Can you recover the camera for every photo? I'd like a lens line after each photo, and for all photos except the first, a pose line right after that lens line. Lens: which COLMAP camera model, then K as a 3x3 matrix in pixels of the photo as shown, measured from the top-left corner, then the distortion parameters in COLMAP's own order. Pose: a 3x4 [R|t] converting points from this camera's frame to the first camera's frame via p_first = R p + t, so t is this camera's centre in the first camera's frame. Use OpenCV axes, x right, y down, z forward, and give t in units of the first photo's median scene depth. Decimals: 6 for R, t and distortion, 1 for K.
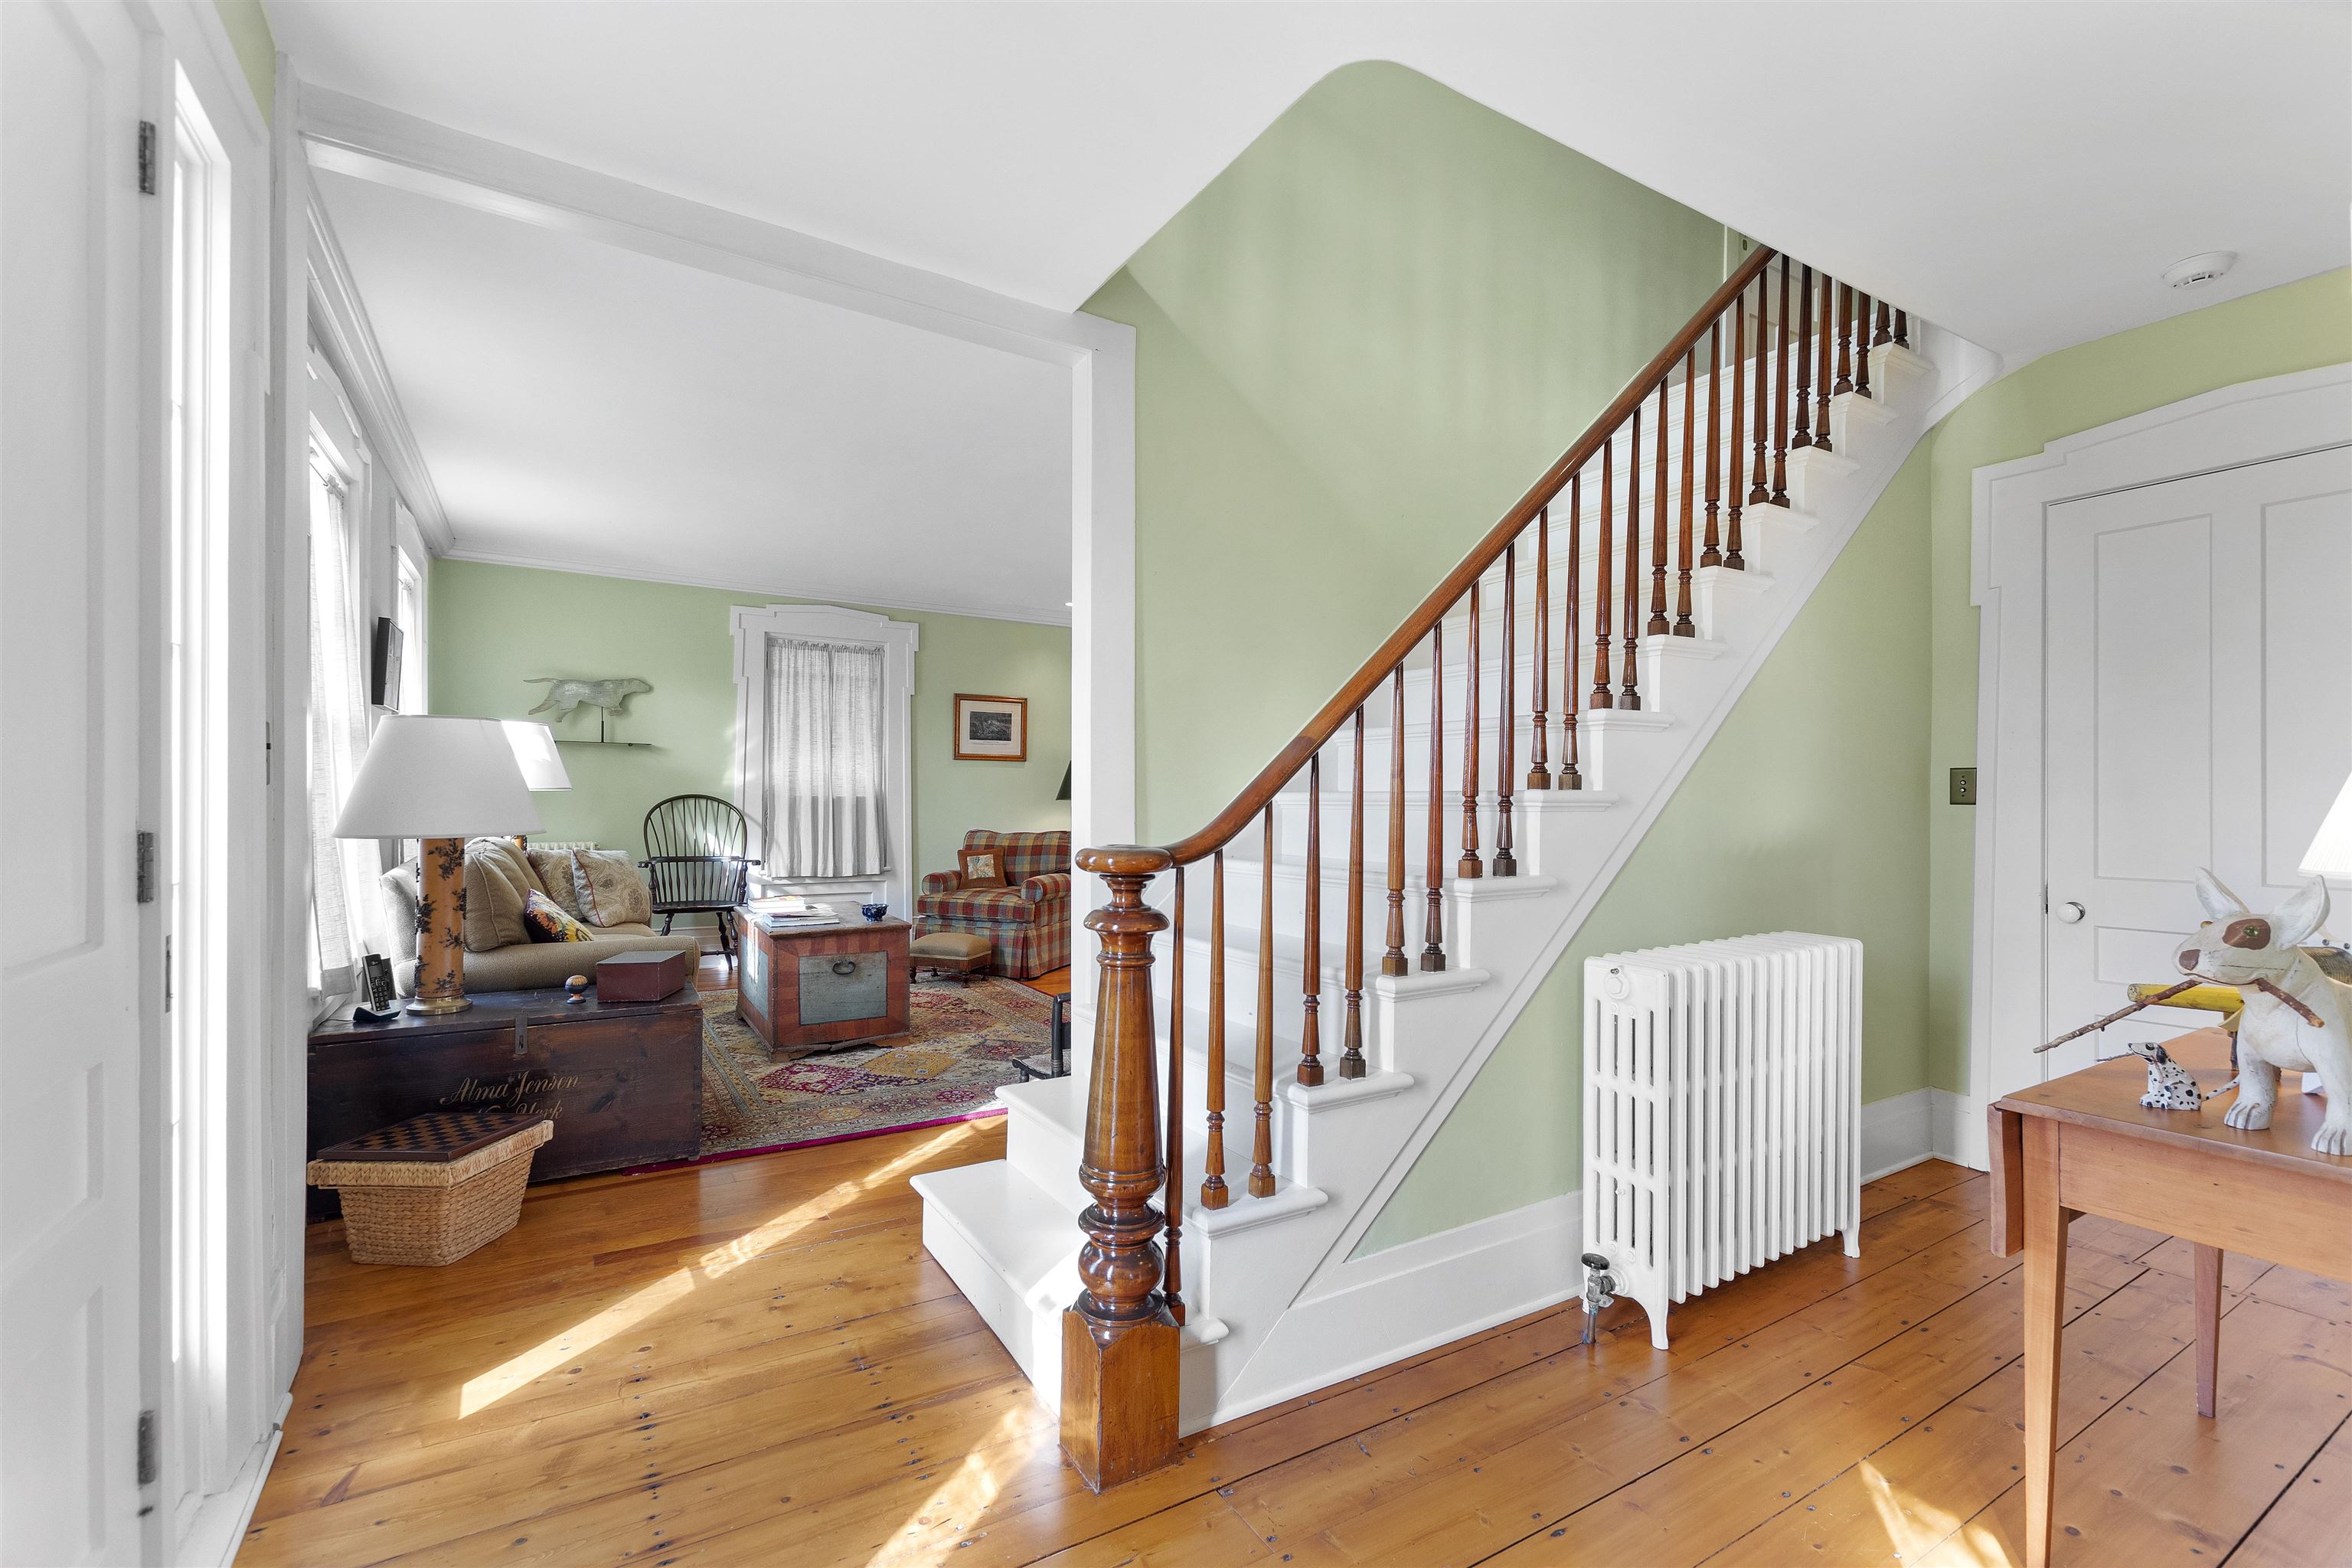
lens RADIAL K [[1020.4, 0, 1169.2], [0, 1020.4, 798.1], [0, 0, 1]] dist [0.003859, -0.000593]
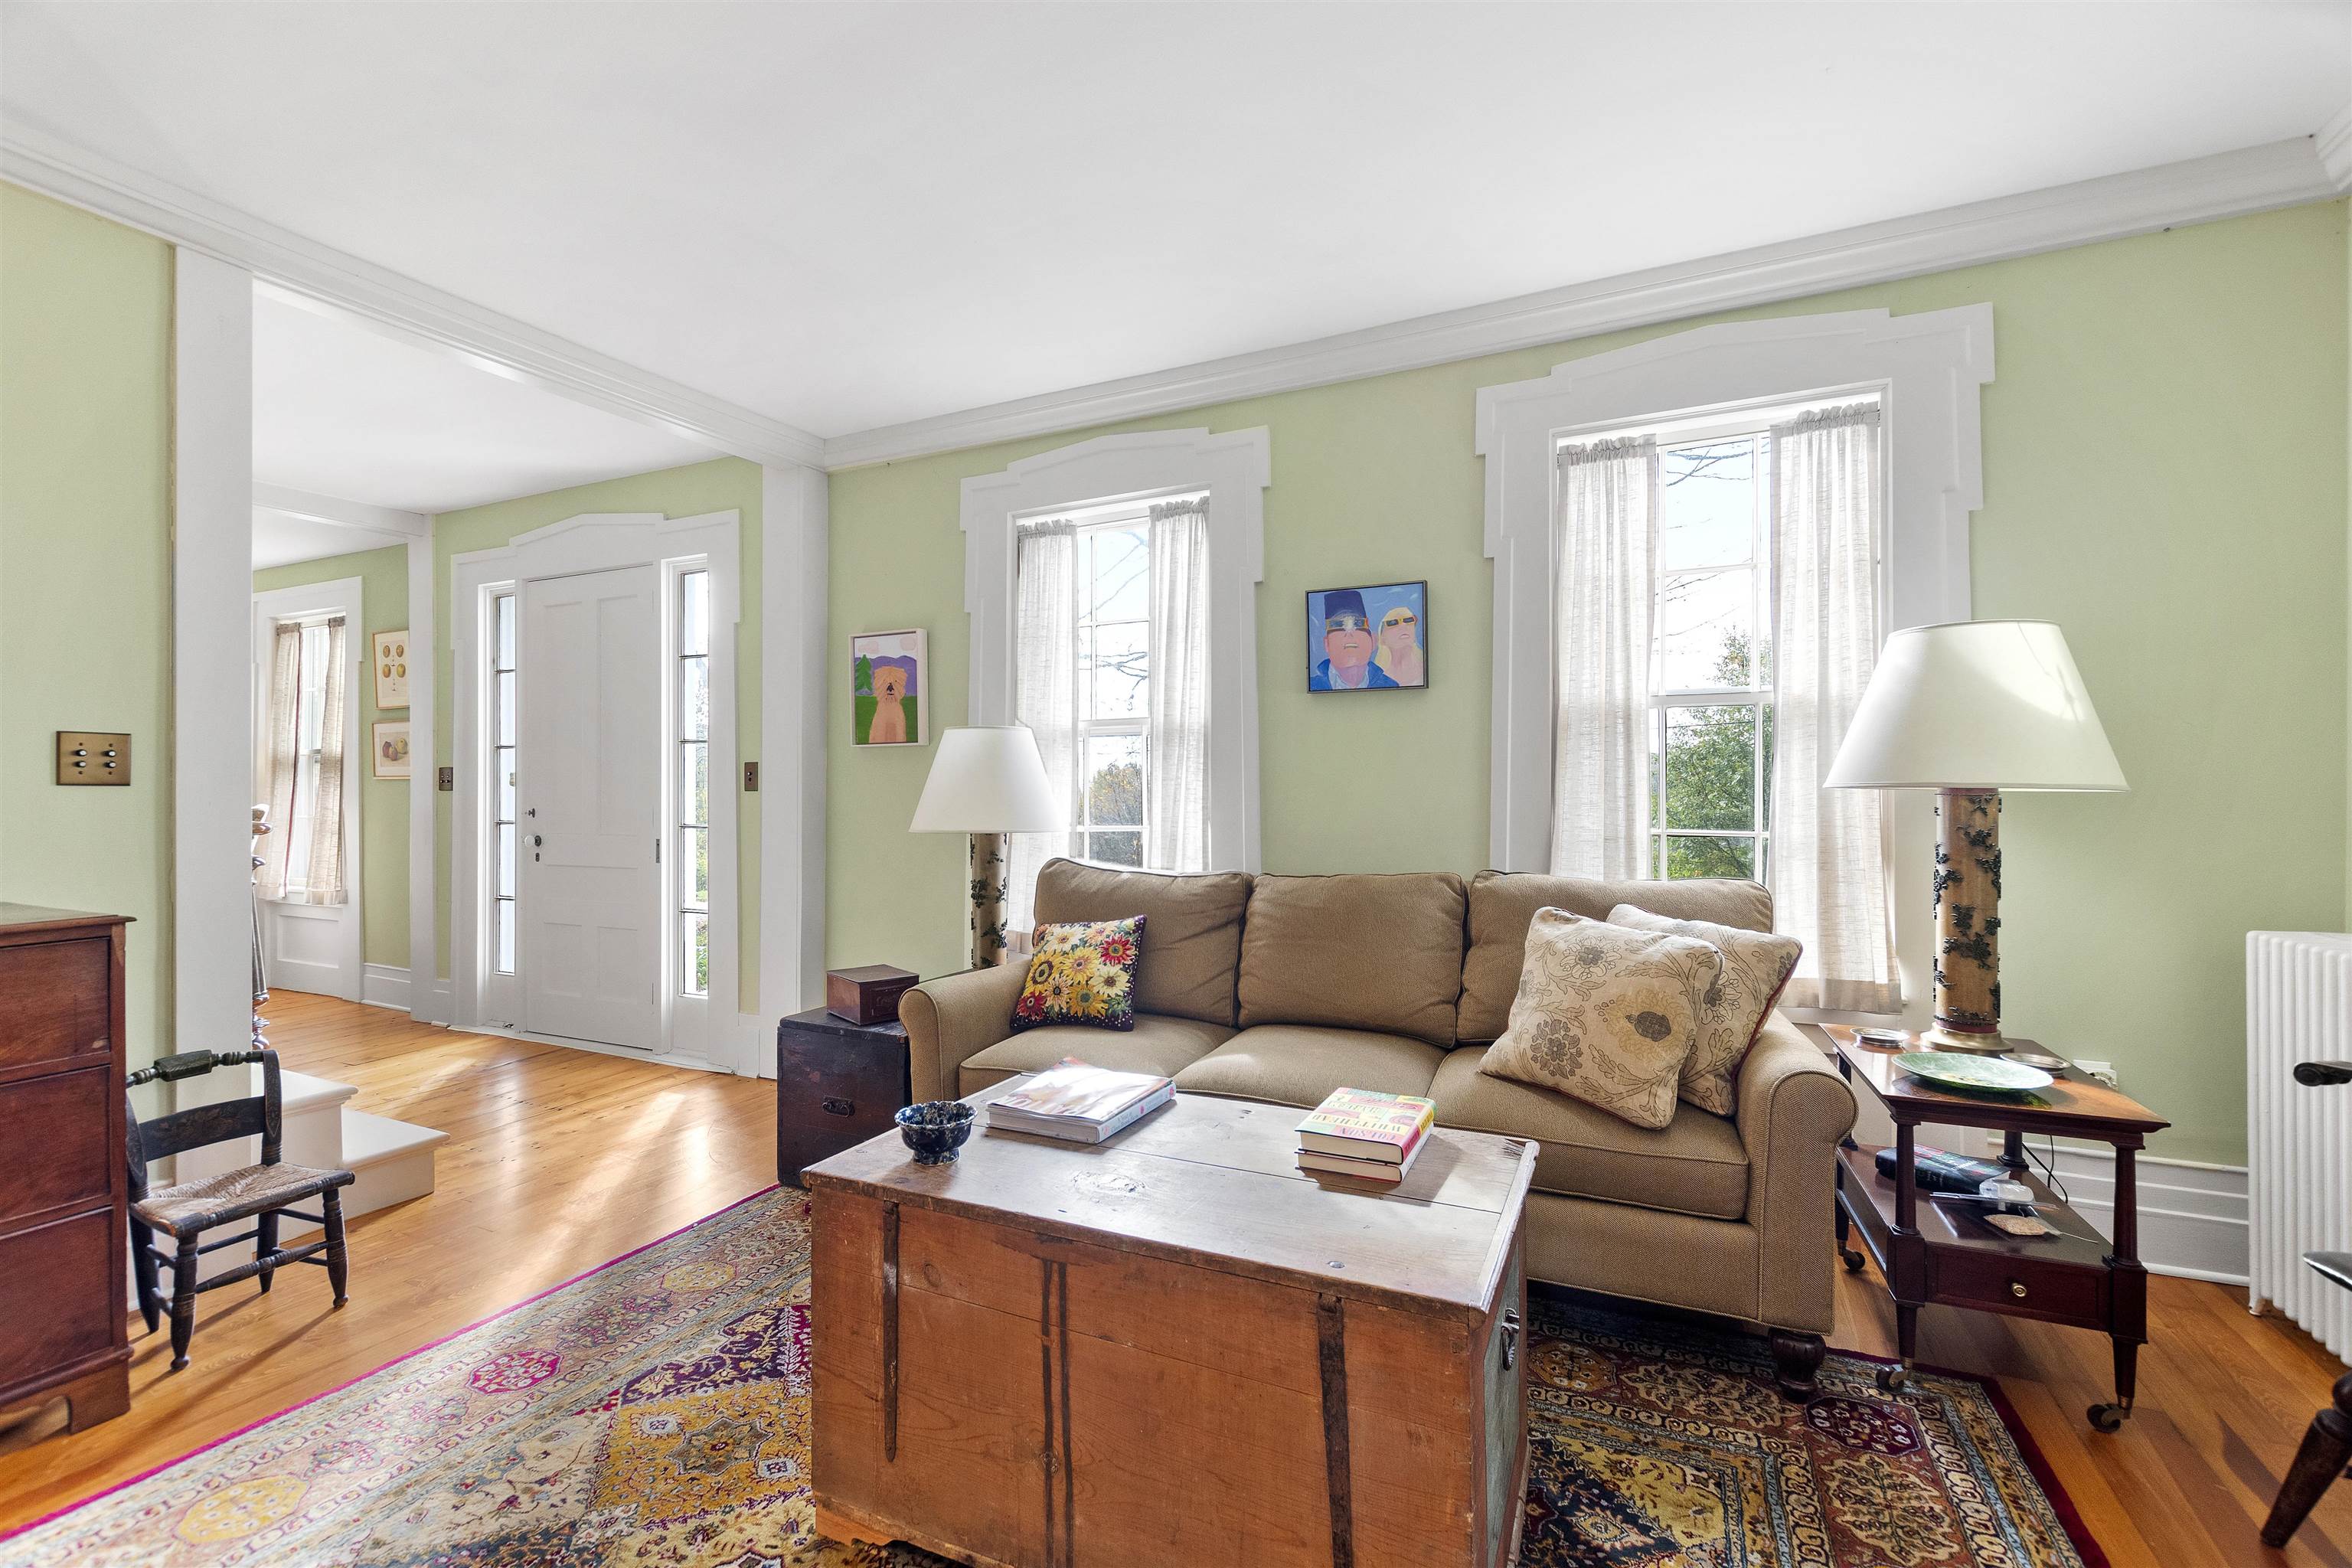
lens RADIAL K [[1020.4, 0, 1172.4], [0, 1020.4, 782.7], [0, 0, 1]] dist [0.003859, -0.000593]
pose [[-0.829898, -0.006147, -0.557881, -0.189559], [-0.004678, 0.999981, -0.004060, -0.008908], [0.557895, -0.000759, -0.829911, 1.586174]]
